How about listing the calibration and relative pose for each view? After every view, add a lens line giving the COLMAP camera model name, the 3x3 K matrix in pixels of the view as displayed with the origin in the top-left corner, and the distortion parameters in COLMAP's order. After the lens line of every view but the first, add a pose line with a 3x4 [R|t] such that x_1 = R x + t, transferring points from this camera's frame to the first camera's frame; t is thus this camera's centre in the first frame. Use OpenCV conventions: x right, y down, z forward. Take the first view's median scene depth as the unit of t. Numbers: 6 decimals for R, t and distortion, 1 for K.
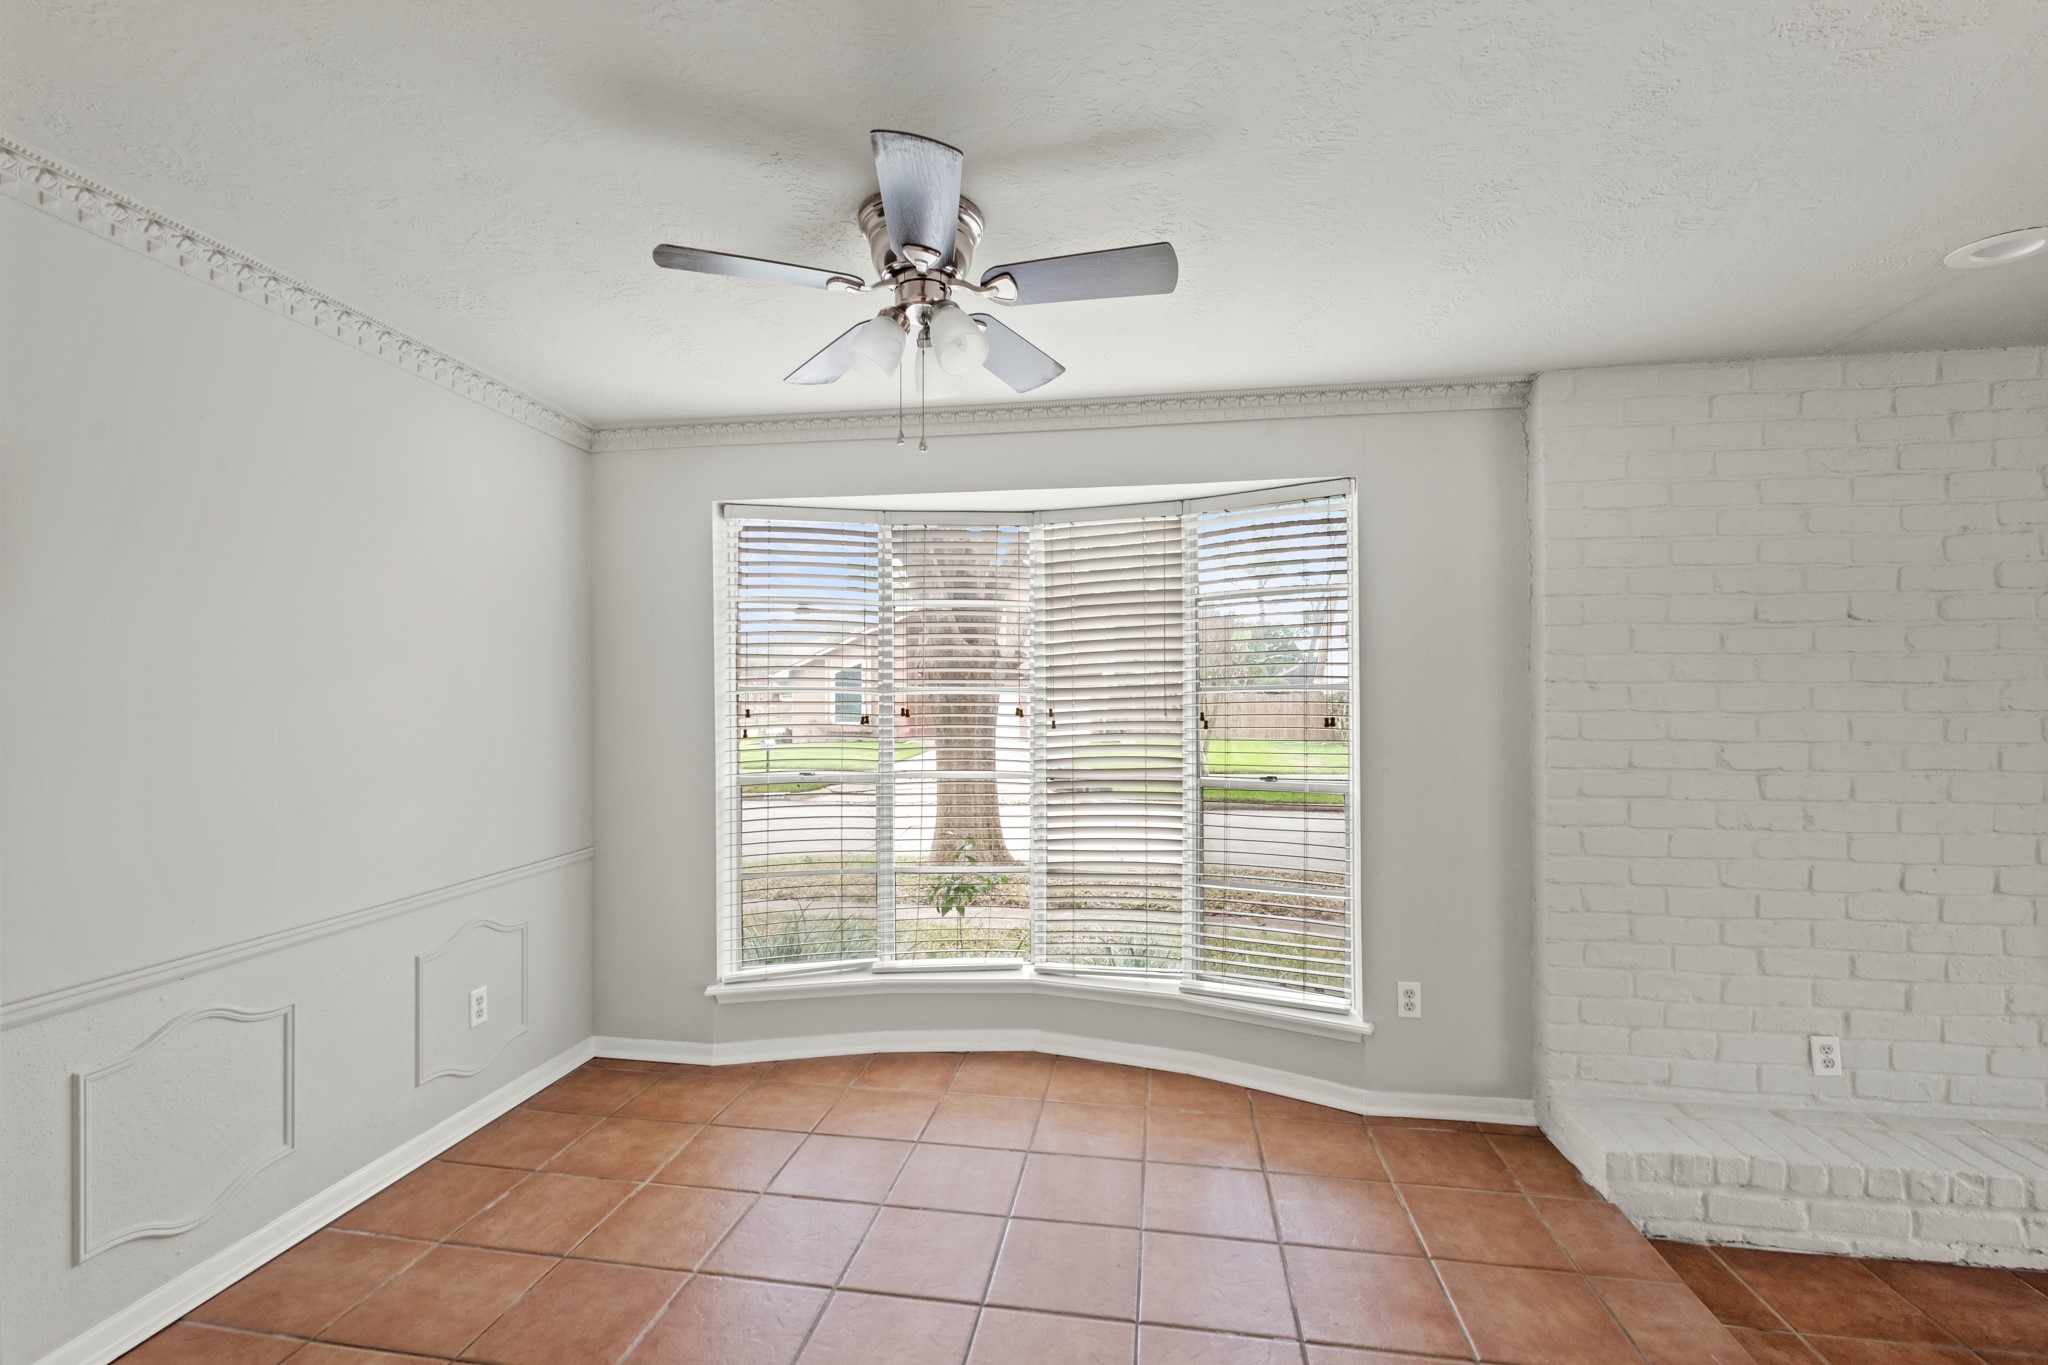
lens RADIAL K [[903.5, 0, 1018.8], [0, 903.5, 690.1], [0, 0, 1]] dist [-0.001989, -0.000106]
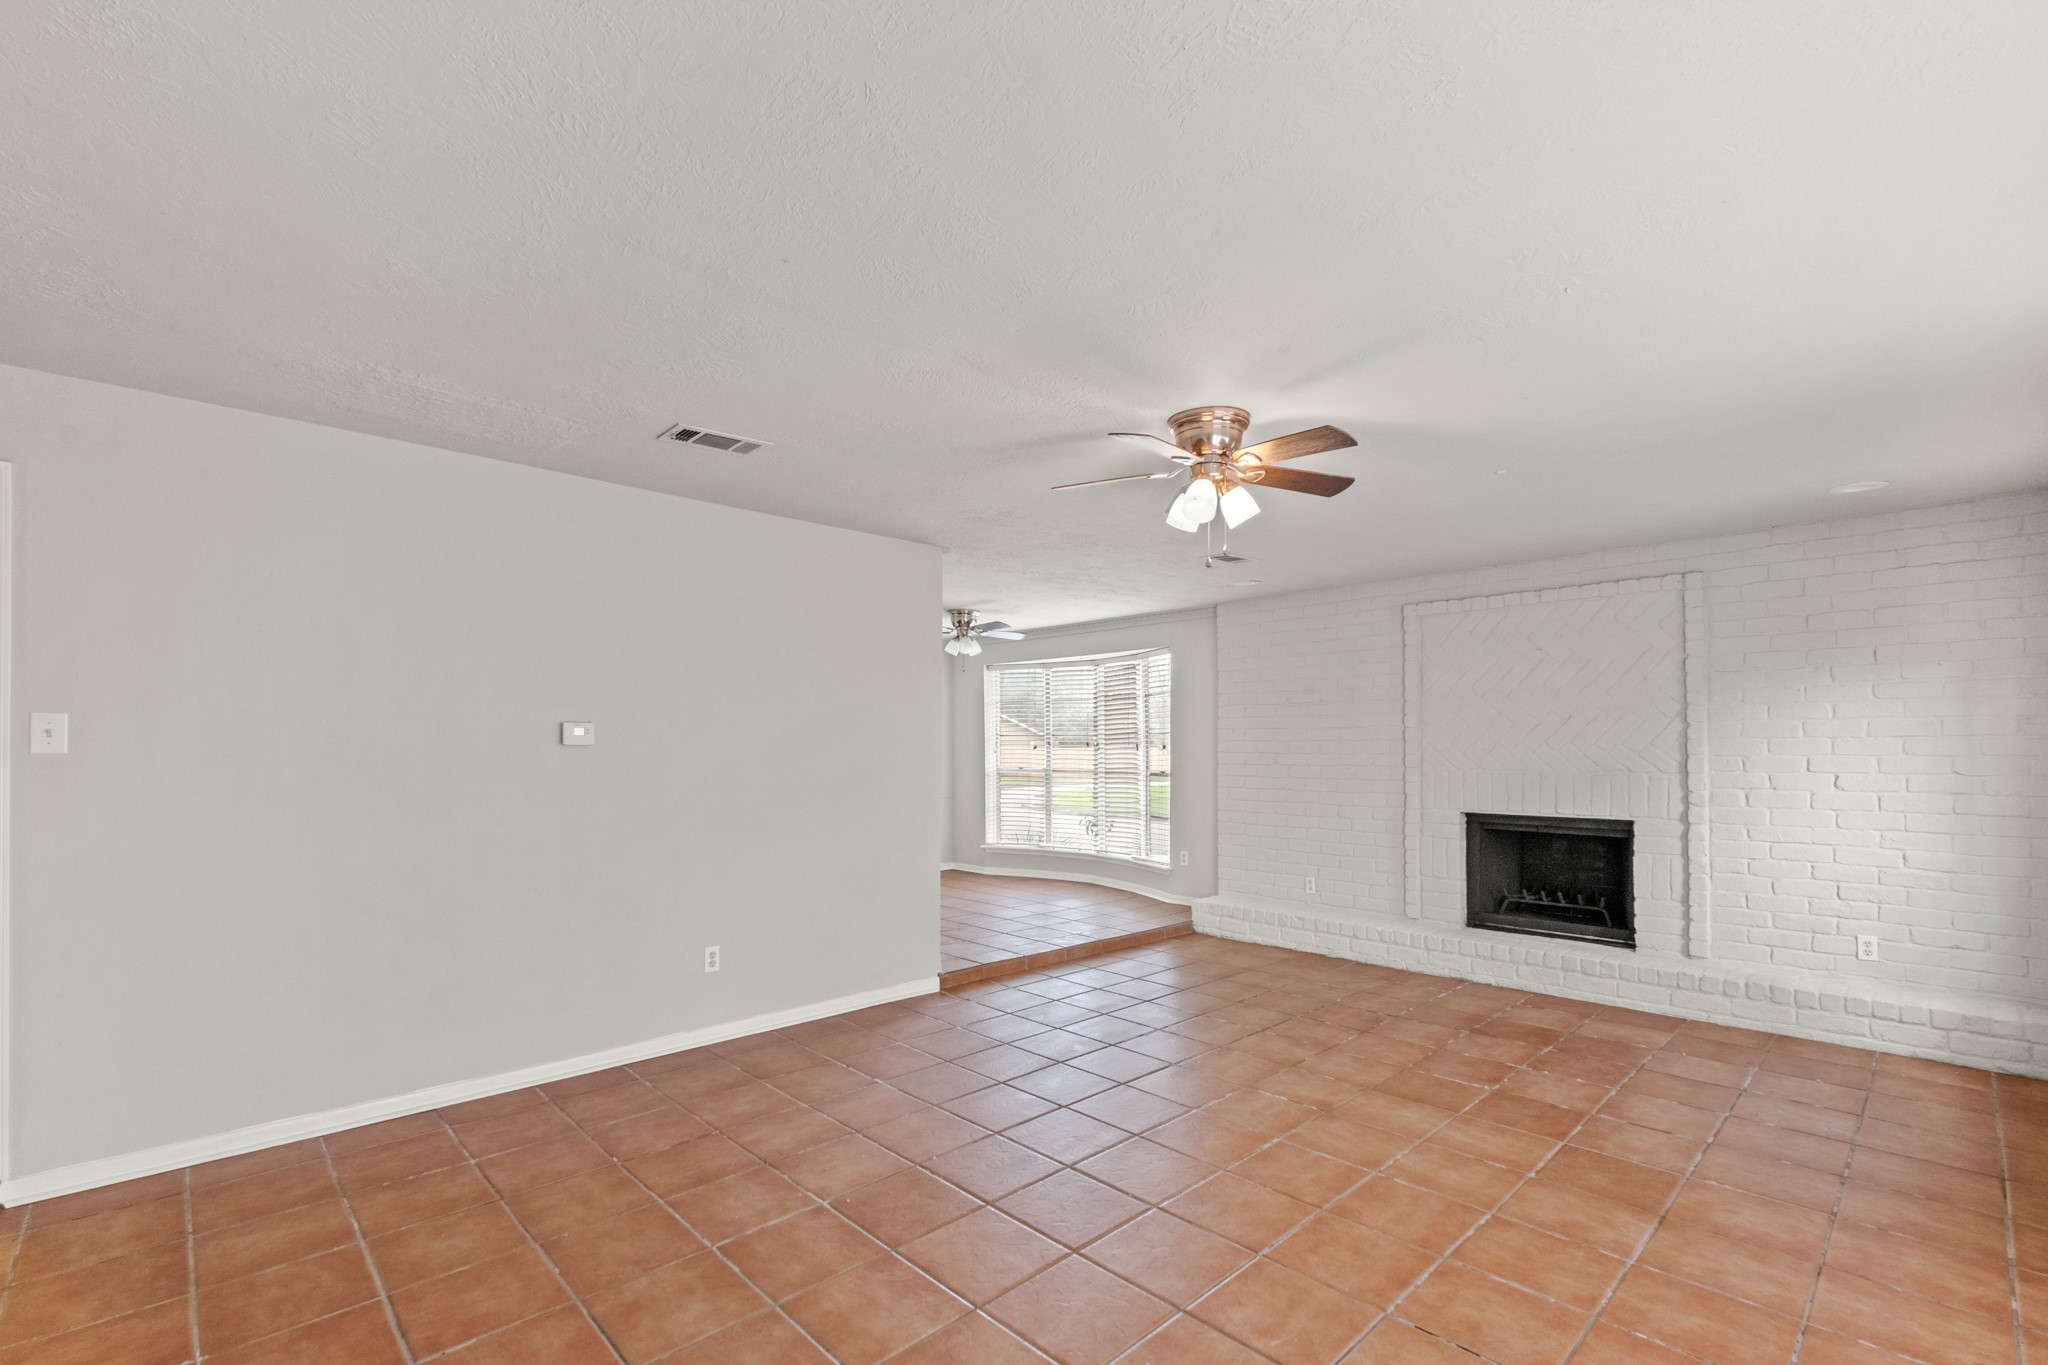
lens RADIAL K [[903.5, 0, 1004.9], [0, 903.5, 739.7], [0, 0, 1]] dist [-0.001989, -0.000106]
pose [[0.790978, -0.006102, -0.611814, 1.554434], [0.011079, 0.999929, 0.004351, 0.002639], [0.611744, -0.010219, 0.790990, -1.244283]]
